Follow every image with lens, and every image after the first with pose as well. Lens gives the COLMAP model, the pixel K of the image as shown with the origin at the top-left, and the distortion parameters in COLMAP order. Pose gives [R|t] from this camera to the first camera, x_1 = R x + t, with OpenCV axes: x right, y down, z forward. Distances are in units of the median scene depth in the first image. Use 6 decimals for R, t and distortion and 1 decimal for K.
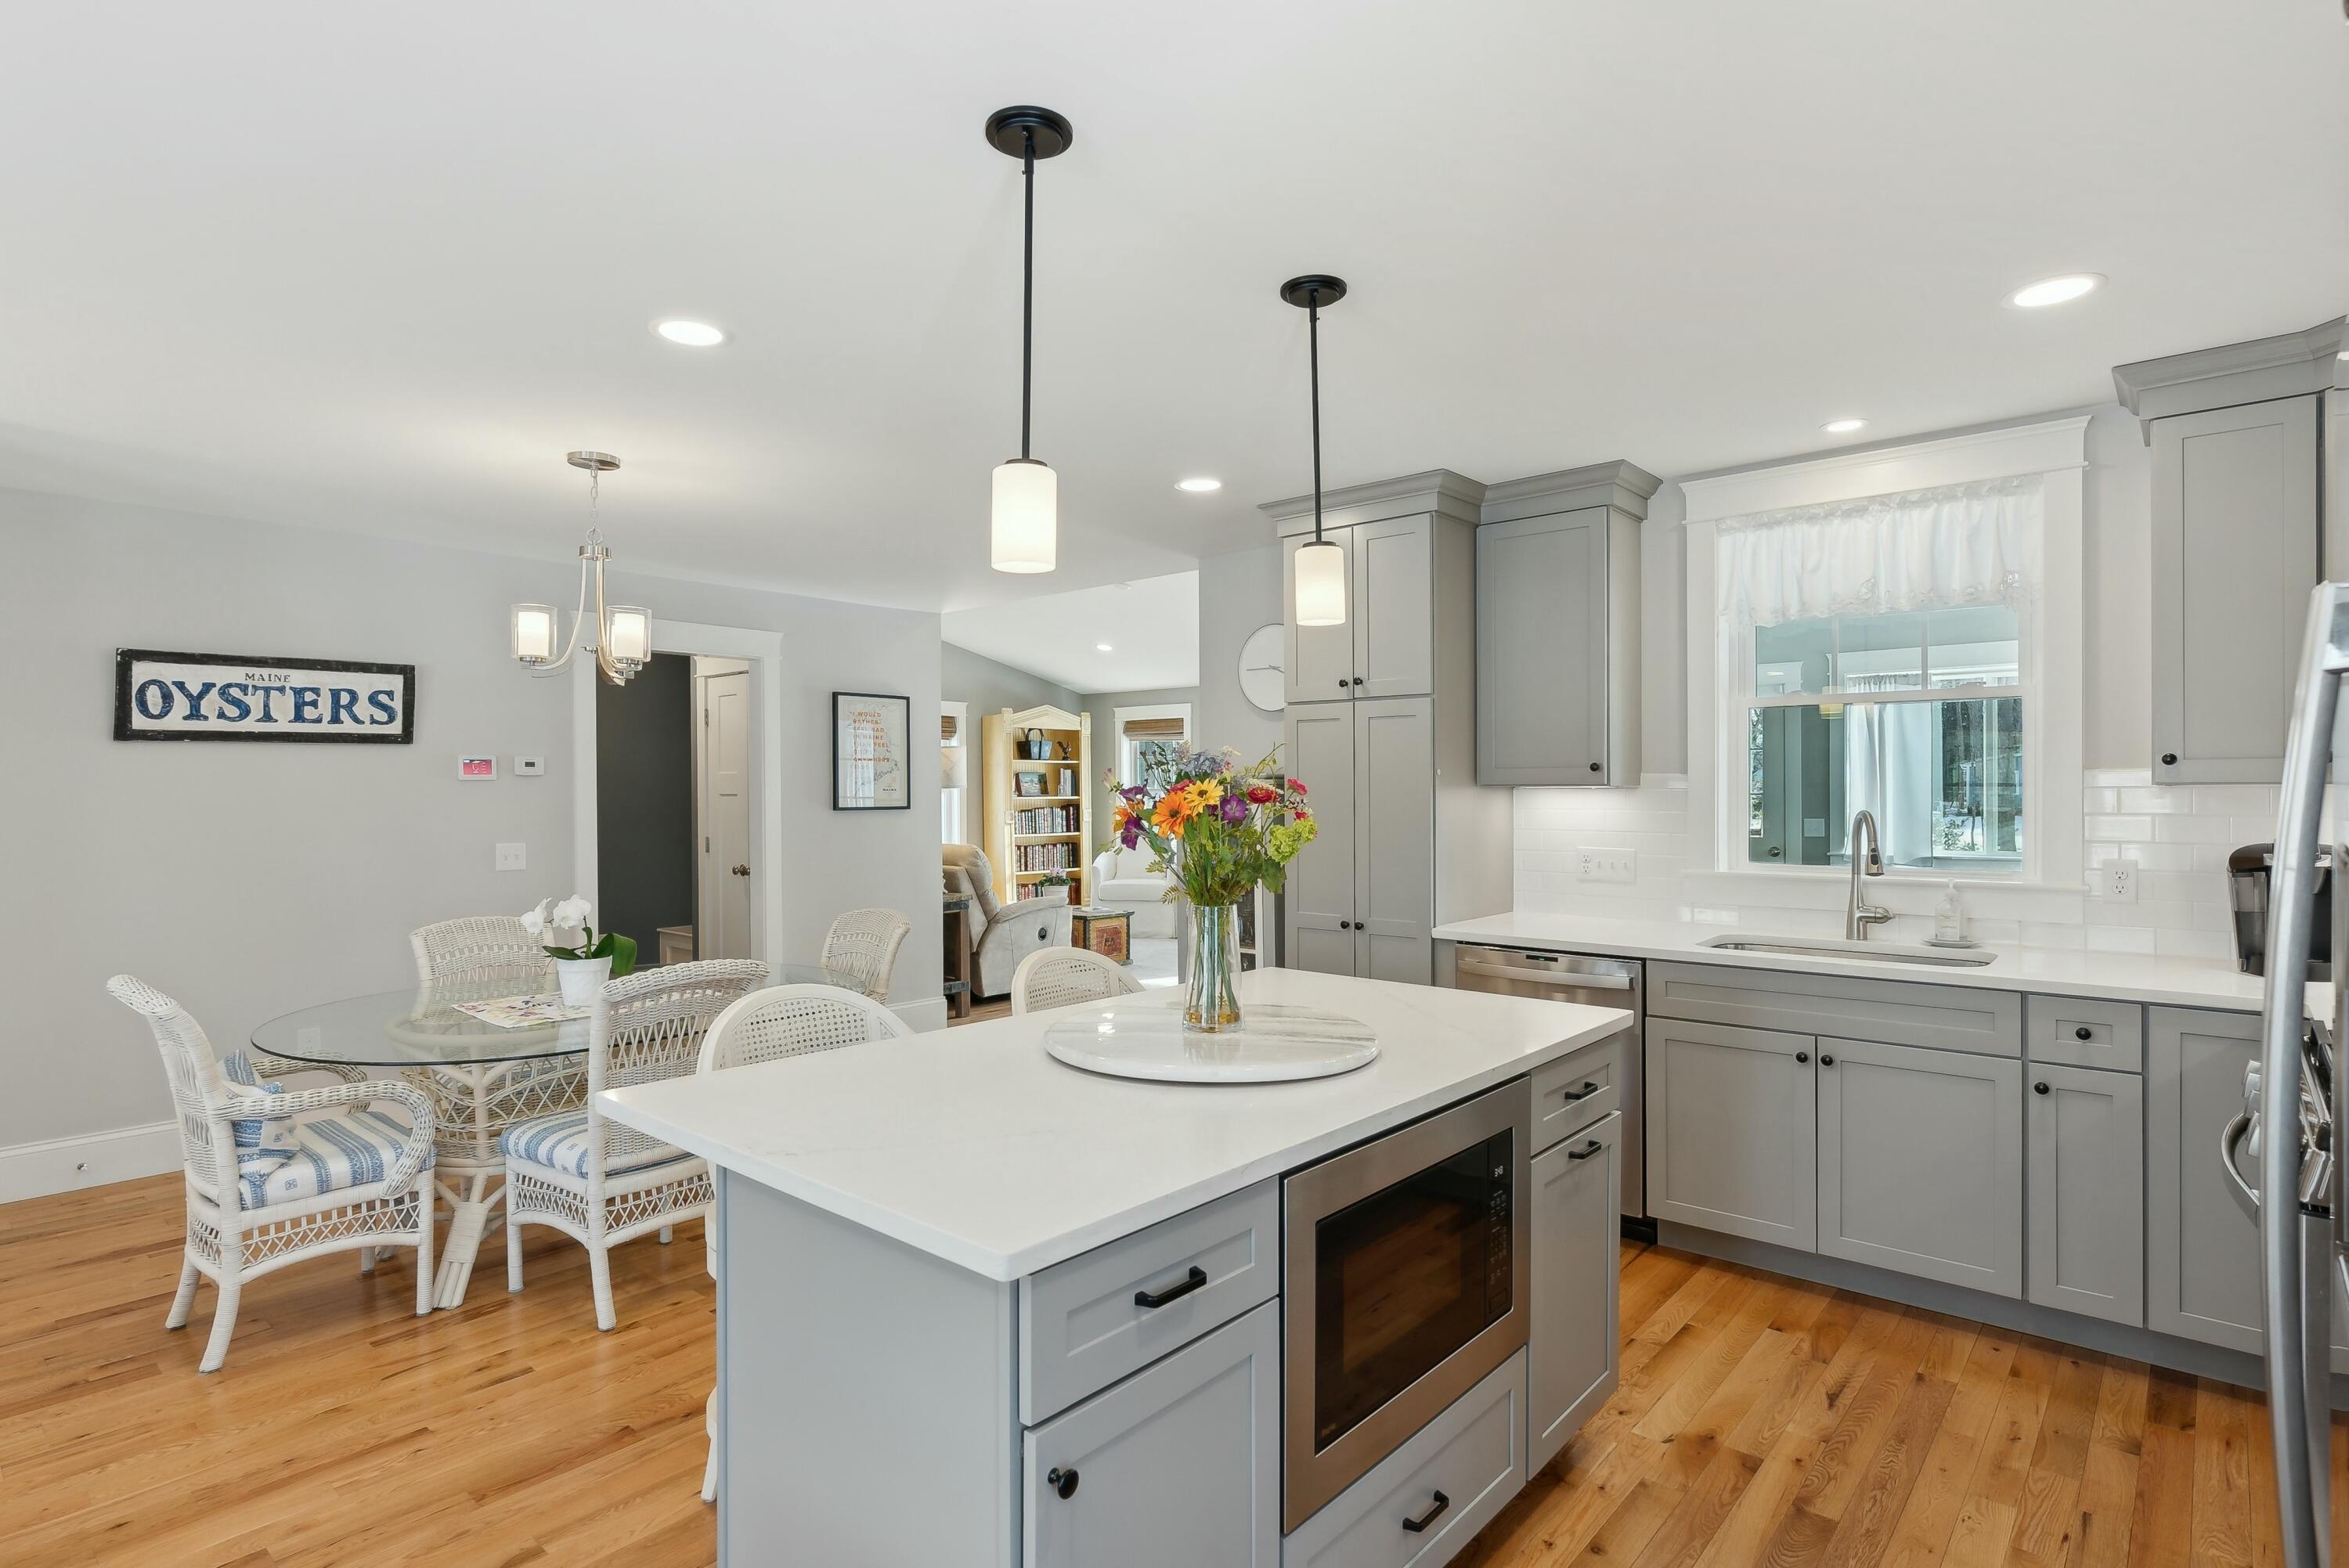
lens RADIAL K [[1184.5, 0, 1167.3], [0, 1184.5, 790.6], [0, 0, 1]] dist [-0.014936, 0.003176]
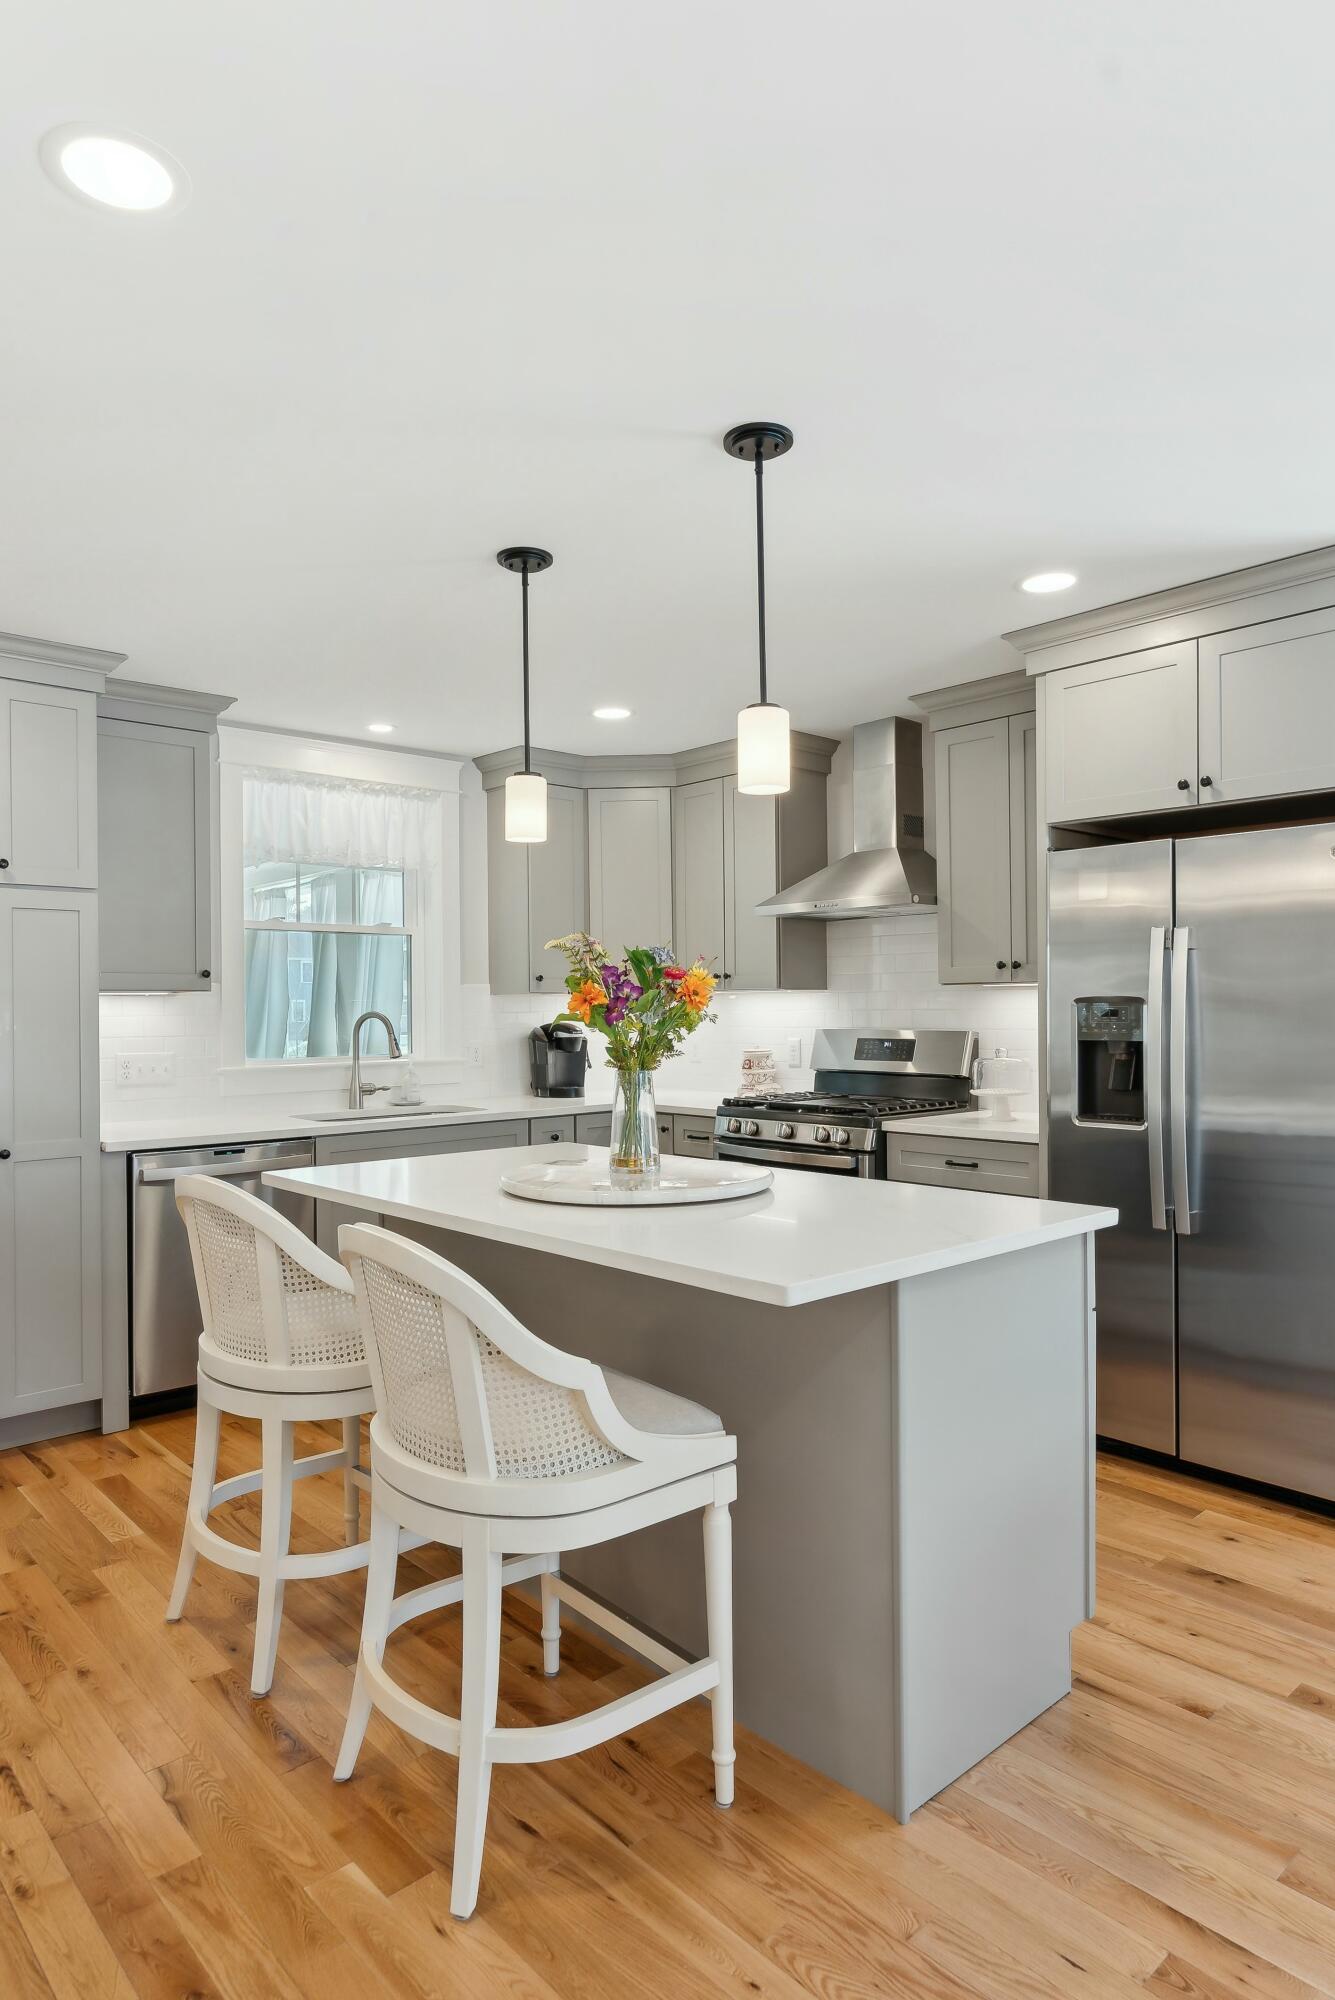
lens RADIAL K [[1193.8, 0, 664.0], [0, 1193.8, 1009.4], [0, 0, 1]] dist [-0.002844, 0.002432]
pose [[0.113246, 0.003088, 0.993562, -0.578796], [0.011184, 0.999928, -0.004383, 0.018973], [-0.993504, 0.011608, 0.113203, 0.402133]]
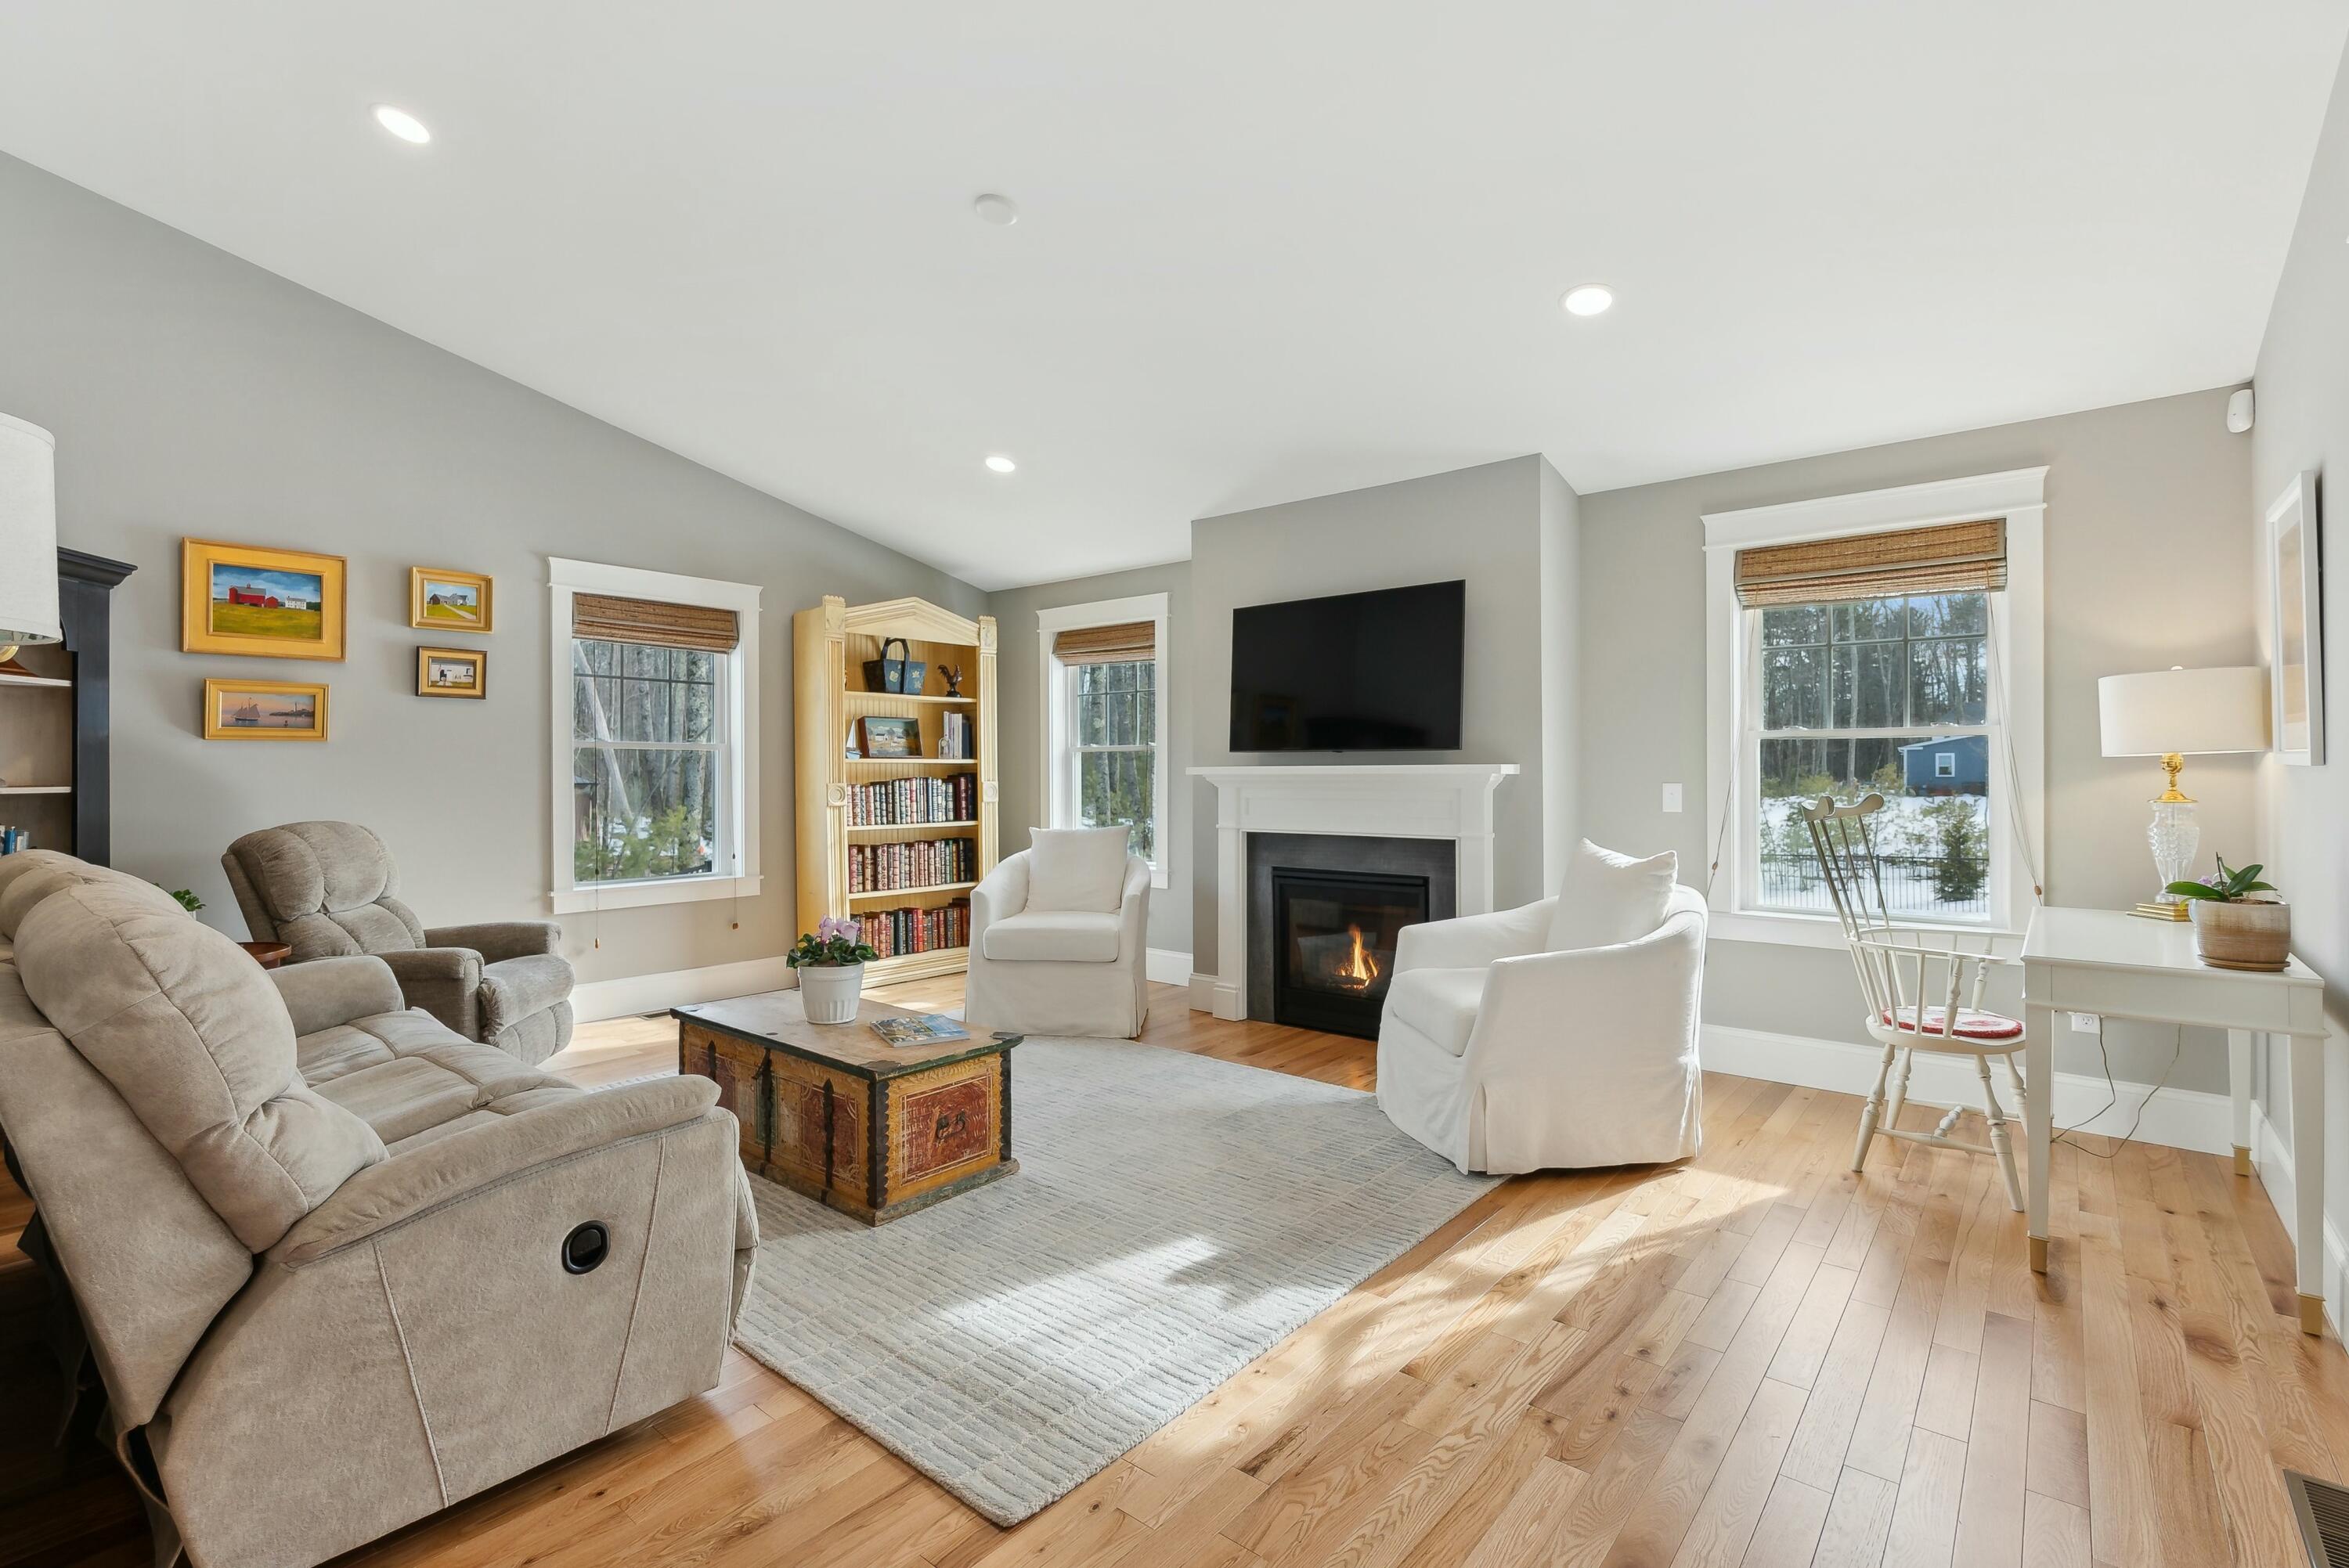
lens RADIAL K [[1059.1, 0, 1164.9], [0, 1059.1, 750.1], [0, 0, 1]] dist [-0.008904, 0.000068]
pose [[0.999755, 0.001839, 0.022059, 0.020899], [-0.001471, 0.999860, -0.016662, 0.025876], [-0.022087, 0.016625, 0.999618, 1.373201]]
